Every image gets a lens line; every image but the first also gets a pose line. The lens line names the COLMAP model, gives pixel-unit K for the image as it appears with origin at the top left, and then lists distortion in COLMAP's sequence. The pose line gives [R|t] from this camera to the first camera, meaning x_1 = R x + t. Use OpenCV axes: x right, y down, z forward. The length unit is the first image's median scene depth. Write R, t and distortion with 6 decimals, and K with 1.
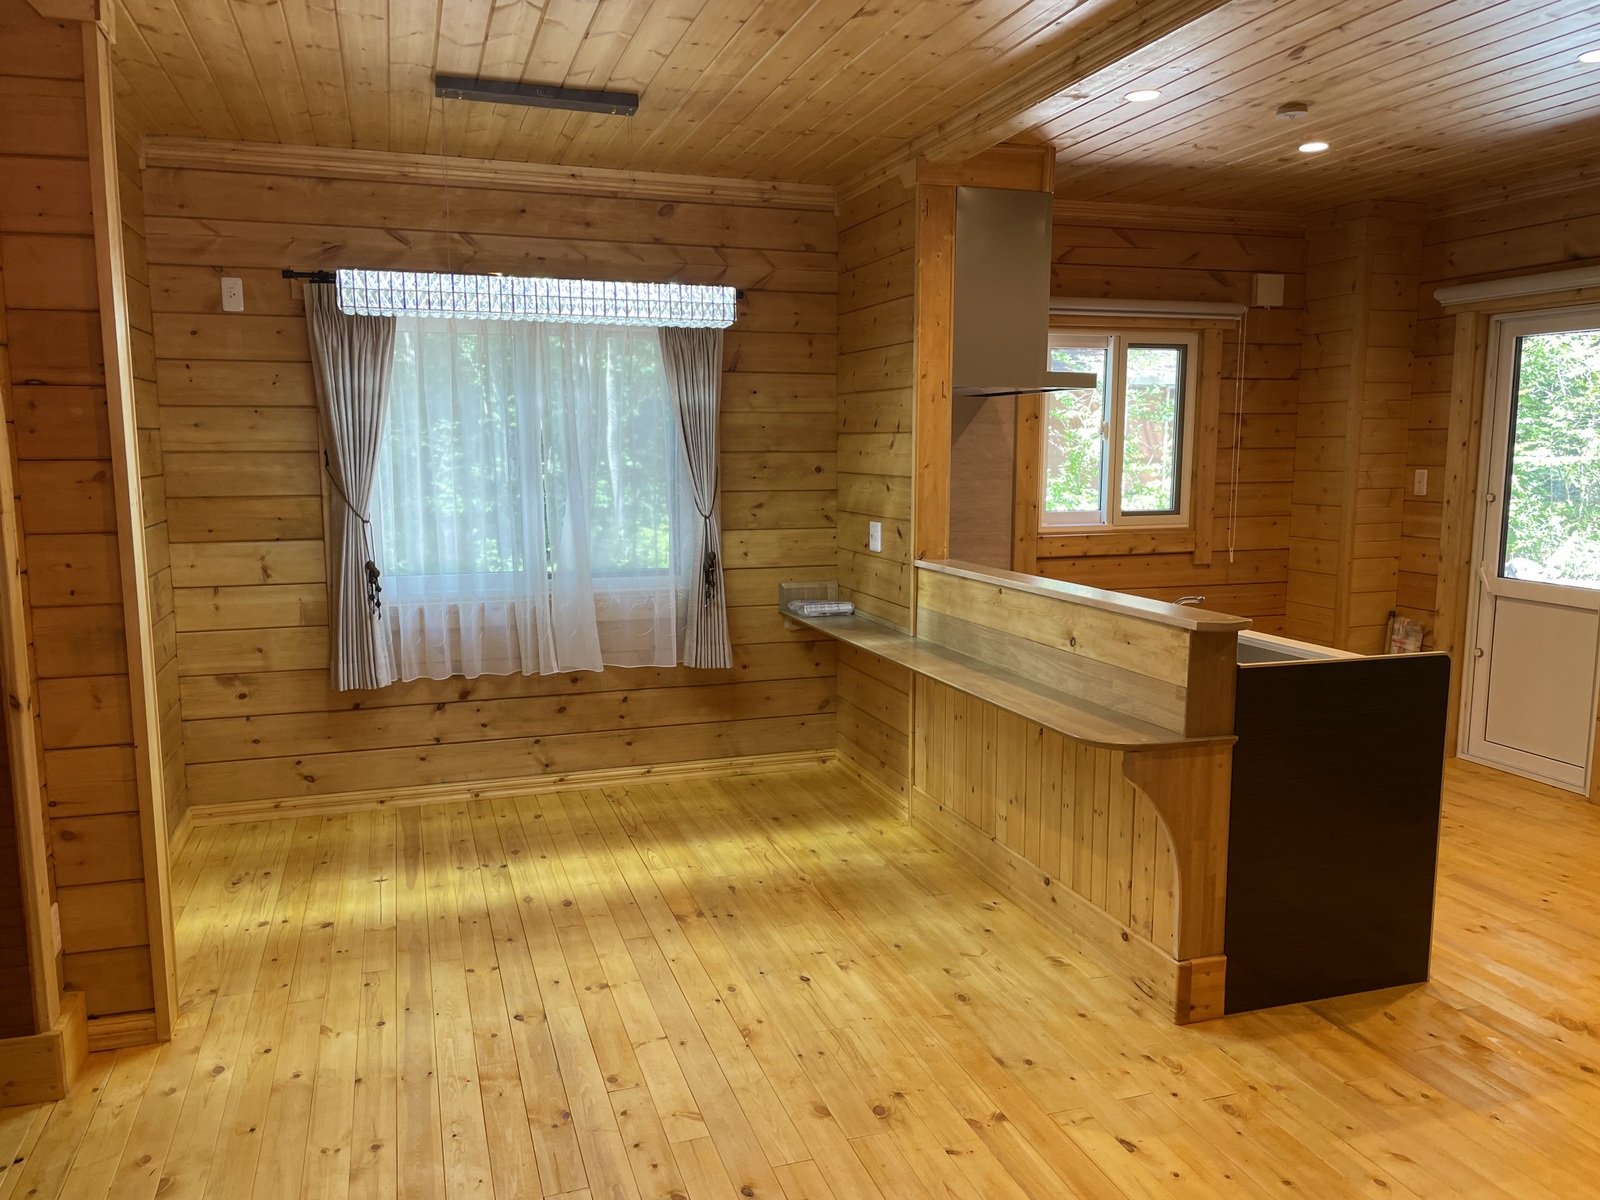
lens RADIAL K [[1212.8, 0, 803.9], [0, 1212.8, 612.4], [0, 0, 1]] dist [0.079175, -0.104331]
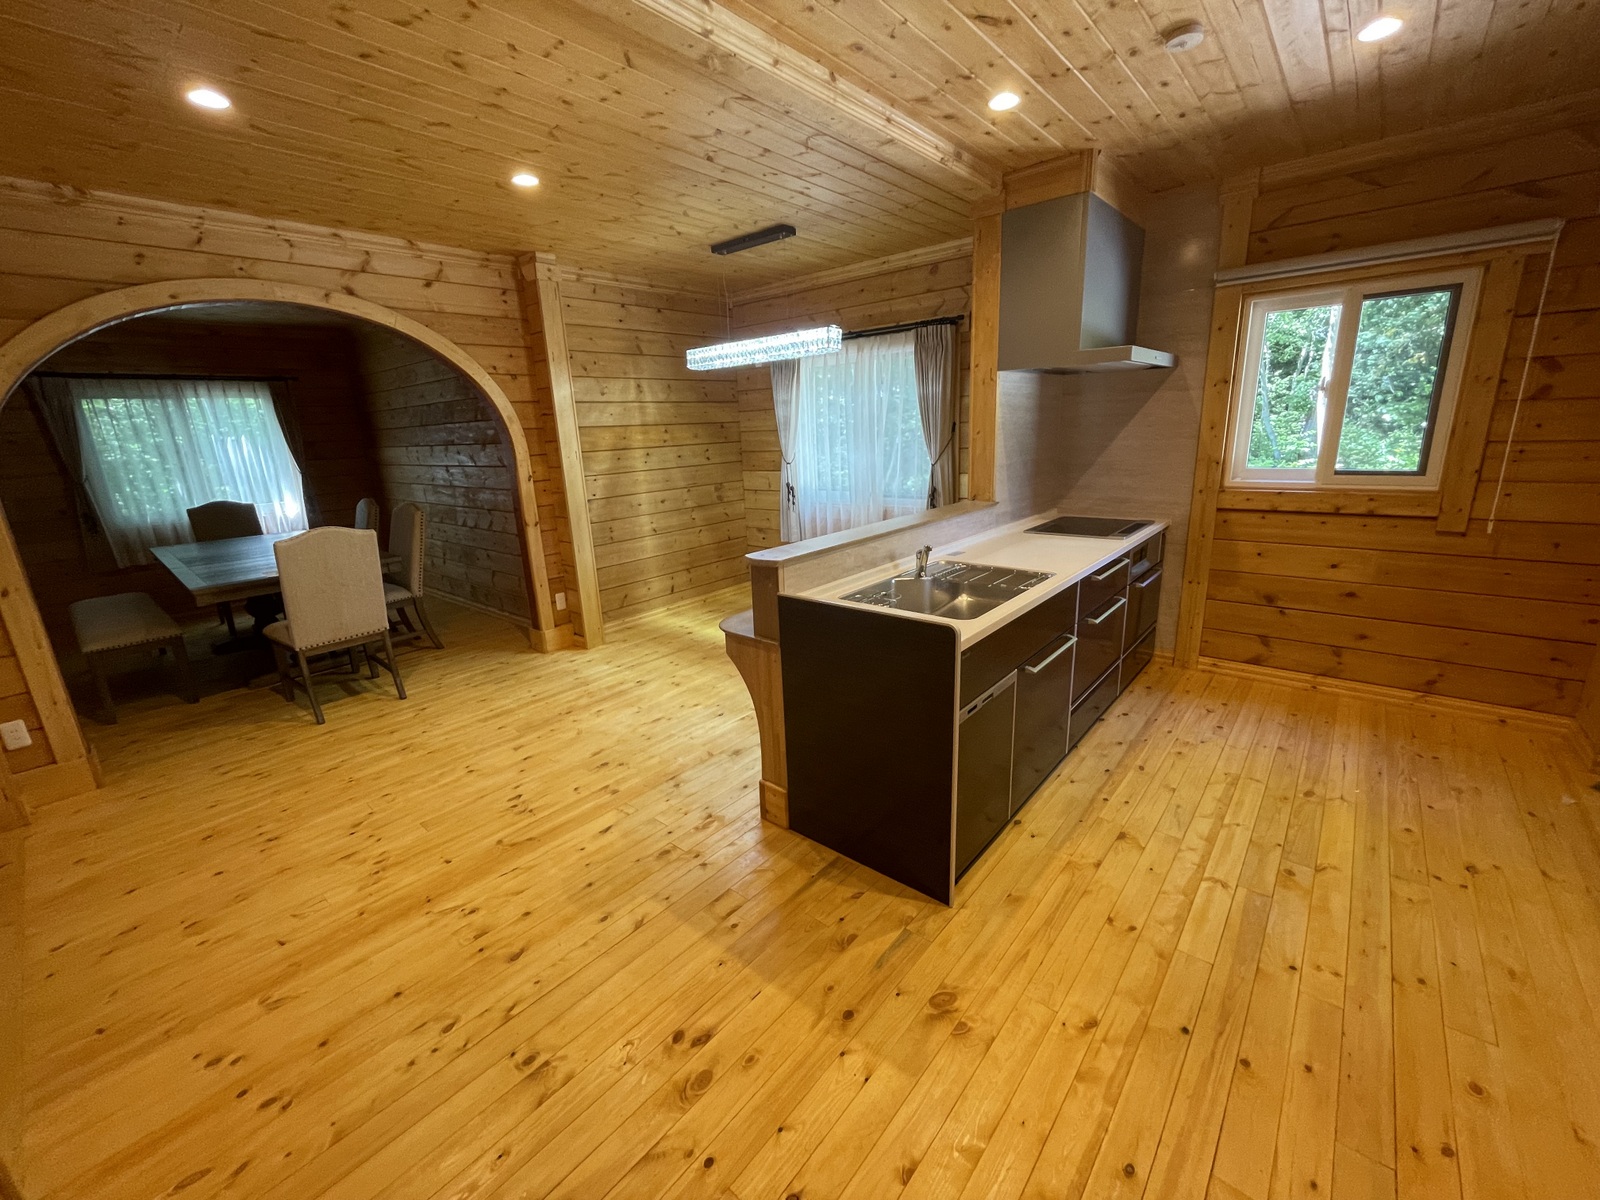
lens RADIAL K [[649.8, 0, 797.5], [0, 649.8, 600.8], [0, 0, 1]] dist [-0.002966, -0.000443]
pose [[0.511935, 0.203360, -0.834606, 0.649037], [-0.075960, 0.978485, 0.191825, -0.059197], [0.855659, -0.034805, 0.516368, 0.430631]]
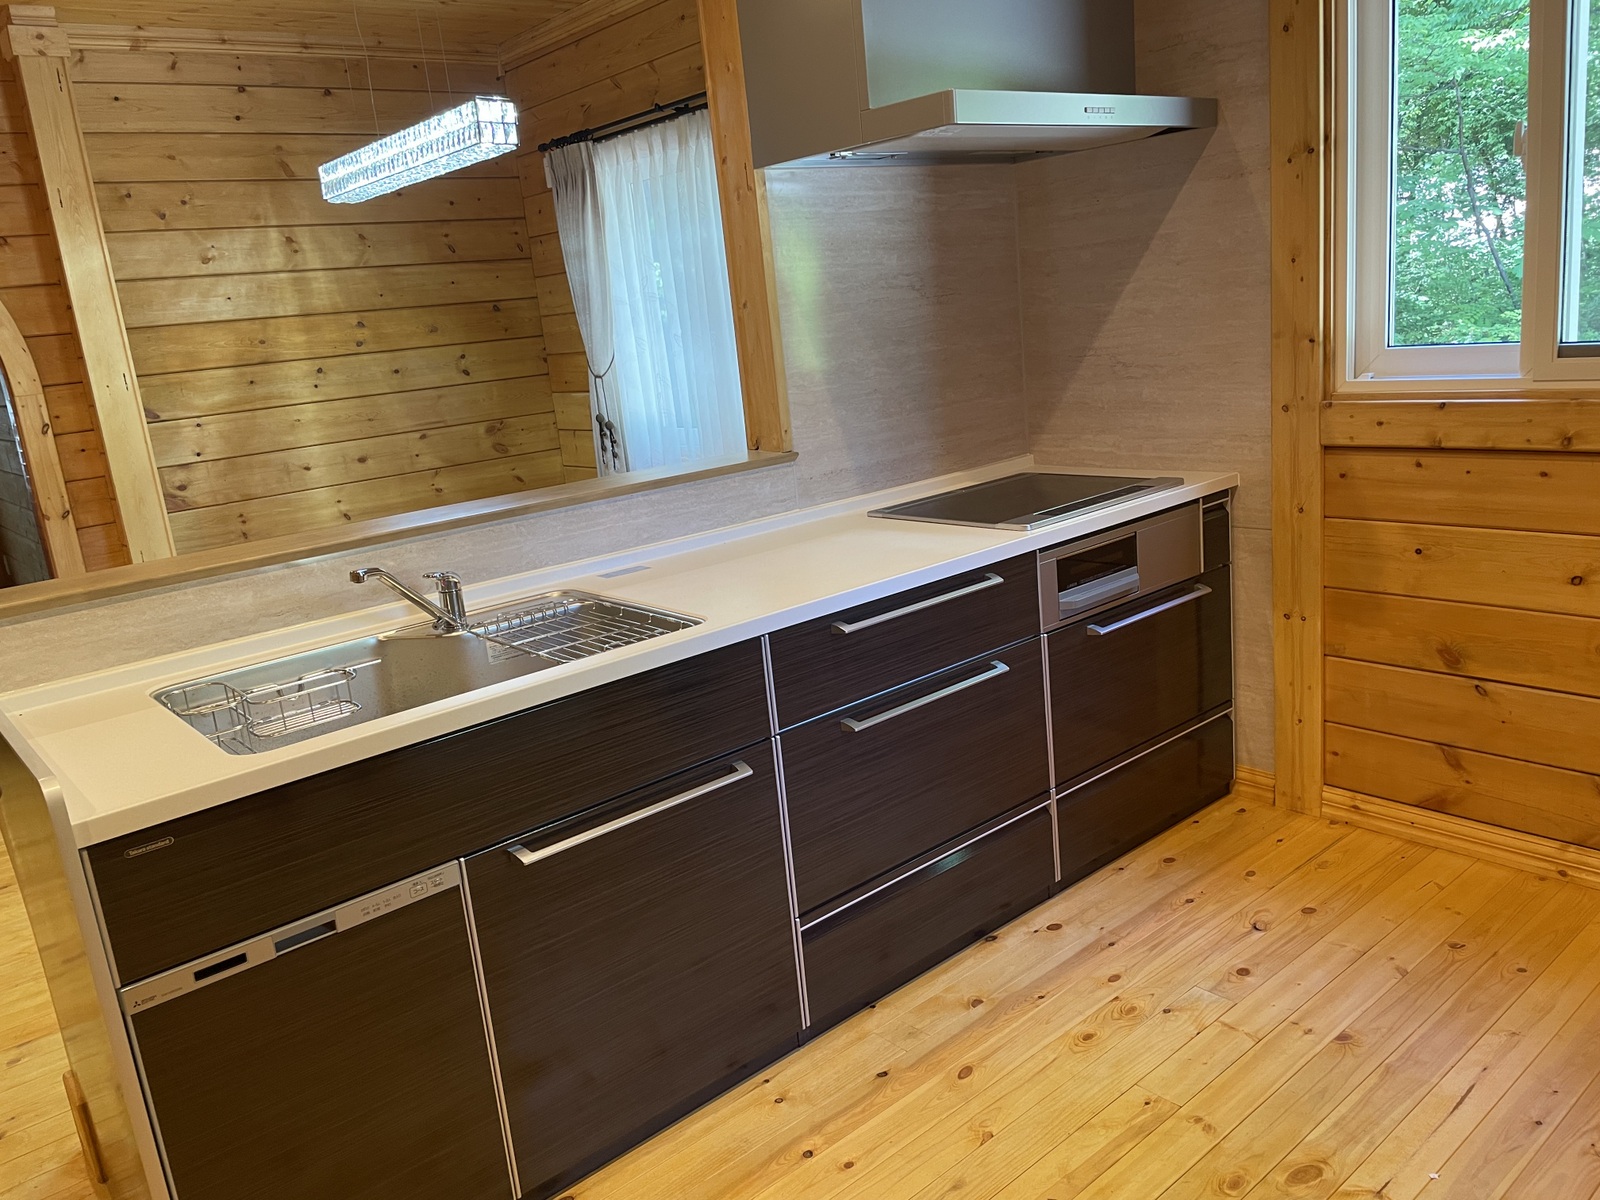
lens RADIAL K [[1212.8, 0, 795.9], [0, 1212.8, 599.6], [0, 0, 1]] dist [0.079175, -0.104331]
pose [[0.366144, 0.184674, -0.912049, 0.724361], [-0.030262, 0.981955, 0.186680, -0.087944], [0.930066, -0.040751, 0.365125, 0.777409]]
